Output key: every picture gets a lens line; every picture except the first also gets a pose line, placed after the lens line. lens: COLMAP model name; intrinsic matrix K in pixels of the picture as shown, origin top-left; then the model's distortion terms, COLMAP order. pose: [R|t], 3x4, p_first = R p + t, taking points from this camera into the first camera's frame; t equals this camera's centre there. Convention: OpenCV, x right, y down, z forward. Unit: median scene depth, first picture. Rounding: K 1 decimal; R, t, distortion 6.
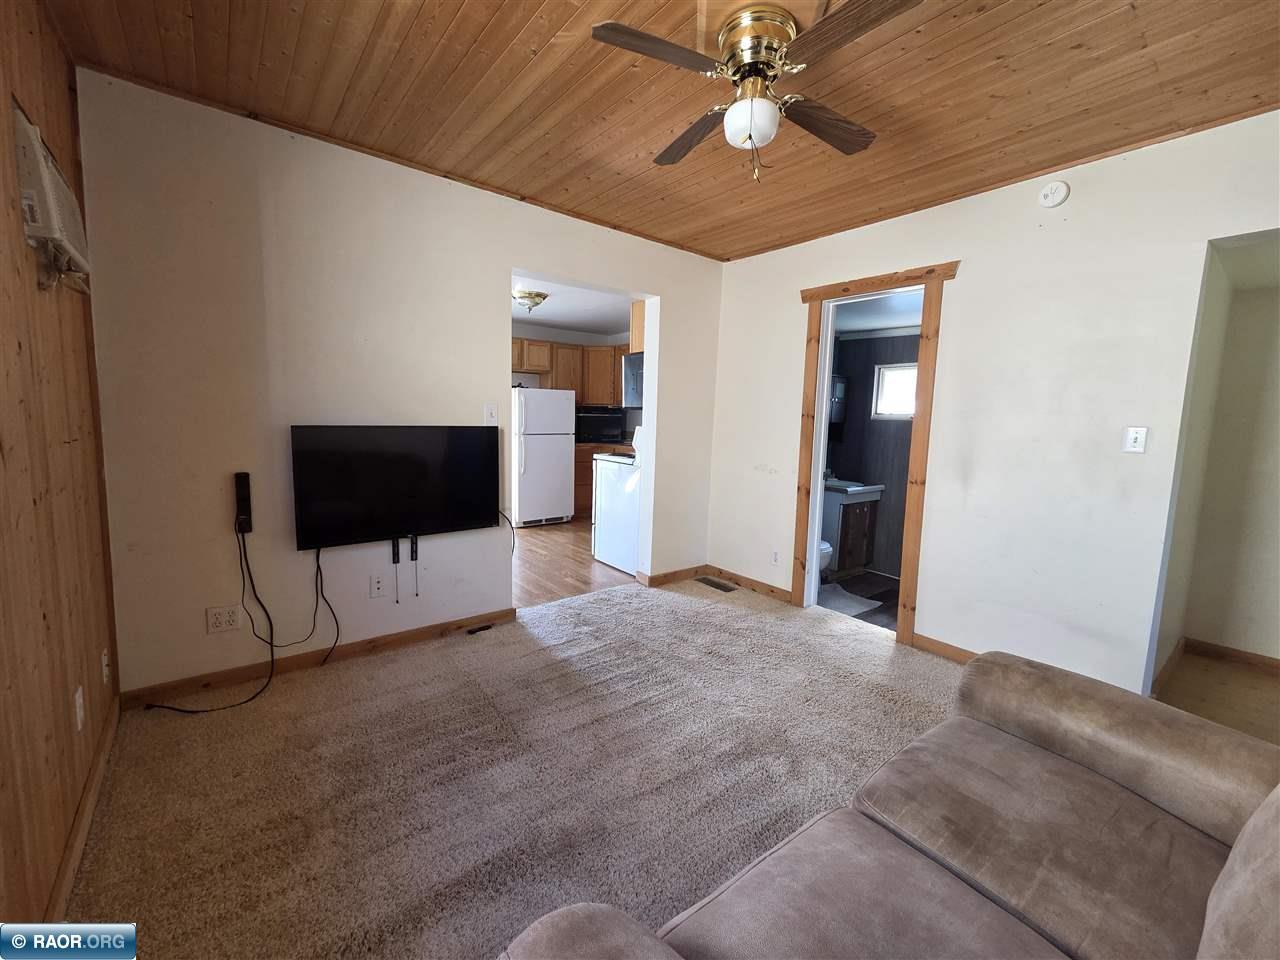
lens RADIAL K [[524.4, 0, 630.3], [0, 524.4, 480.2], [0, 0, 1]] dist [-0.000339, -0.000514]
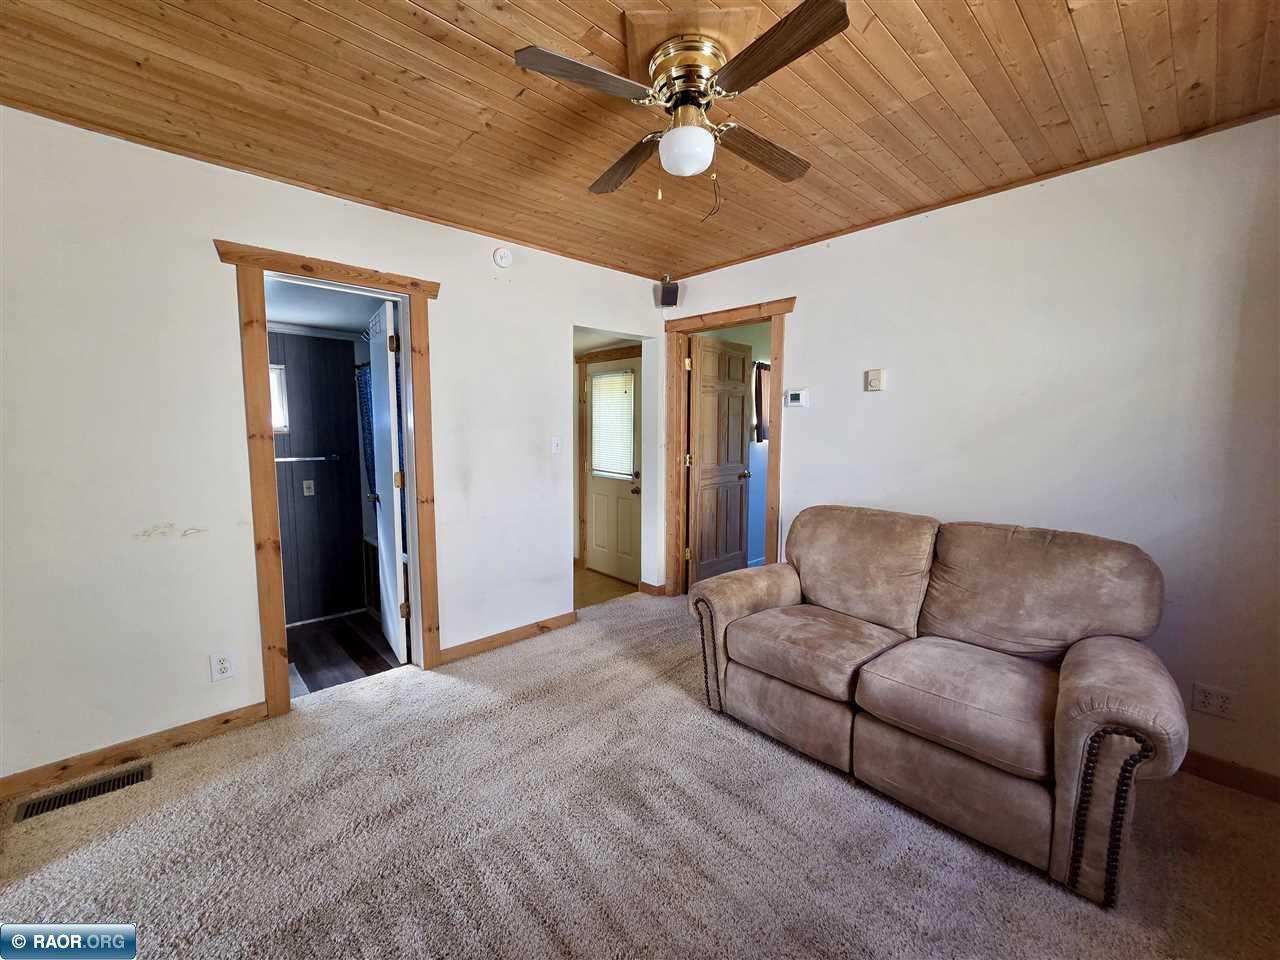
lens RADIAL K [[524.4, 0, 630.3], [0, 524.4, 480.2], [0, 0, 1]] dist [-0.000339, -0.000514]
pose [[-0.082102, -0.119841, 0.989392, -0.358610], [0.126478, 0.983464, 0.129618, -0.090901], [-0.988566, 0.135779, -0.065587, 0.559267]]
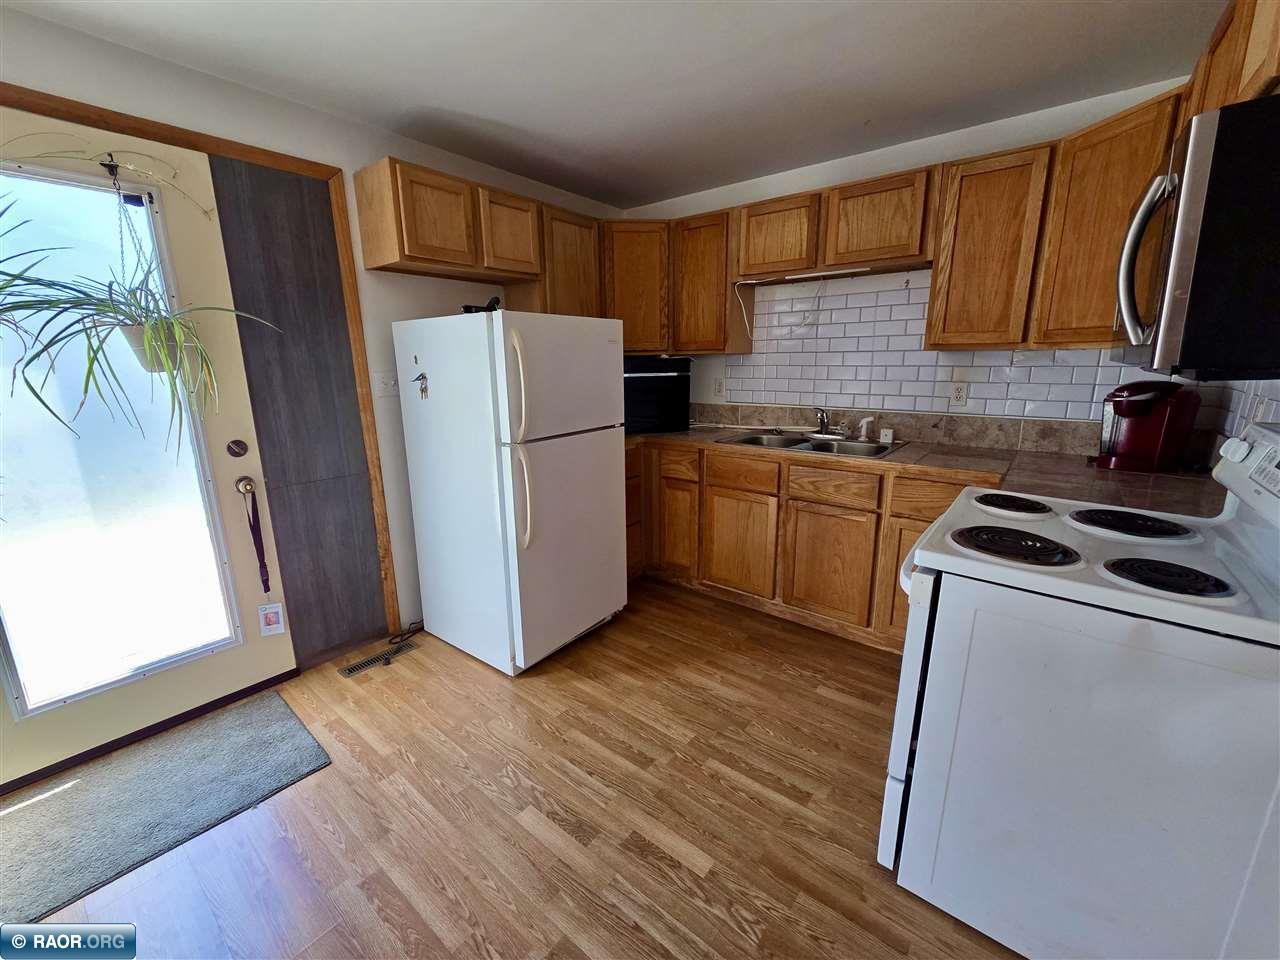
lens RADIAL K [[526.3, 0, 640.0], [0, 526.3, 480.0], [0, 0, 1]] dist [0.001290, -0.000352]
pose [[0.970643, -0.079641, 0.226958, -0.328434], [0.055678, 0.992359, 0.110103, -0.151884], [-0.233992, -0.094234, 0.967661, 0.982959]]
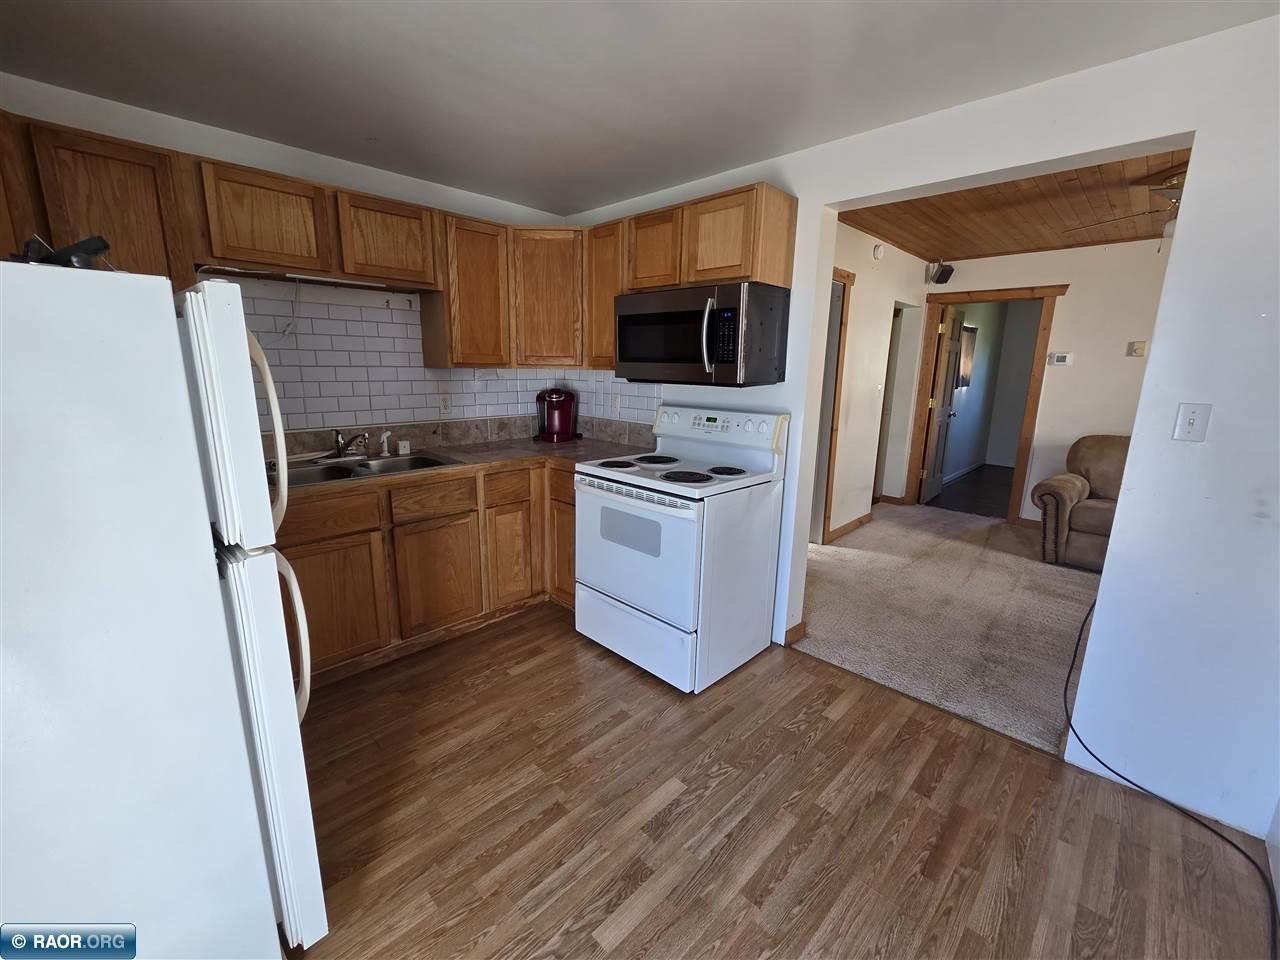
lens RADIAL K [[524.4, 0, 630.3], [0, 524.4, 480.2], [0, 0, 1]] dist [-0.000339, -0.000514]
pose [[-0.126570, -0.229122, 0.965134, -0.629024], [0.111186, 0.963550, 0.243327, -0.219654], [-0.985707, 0.138107, -0.096482, 1.393770]]
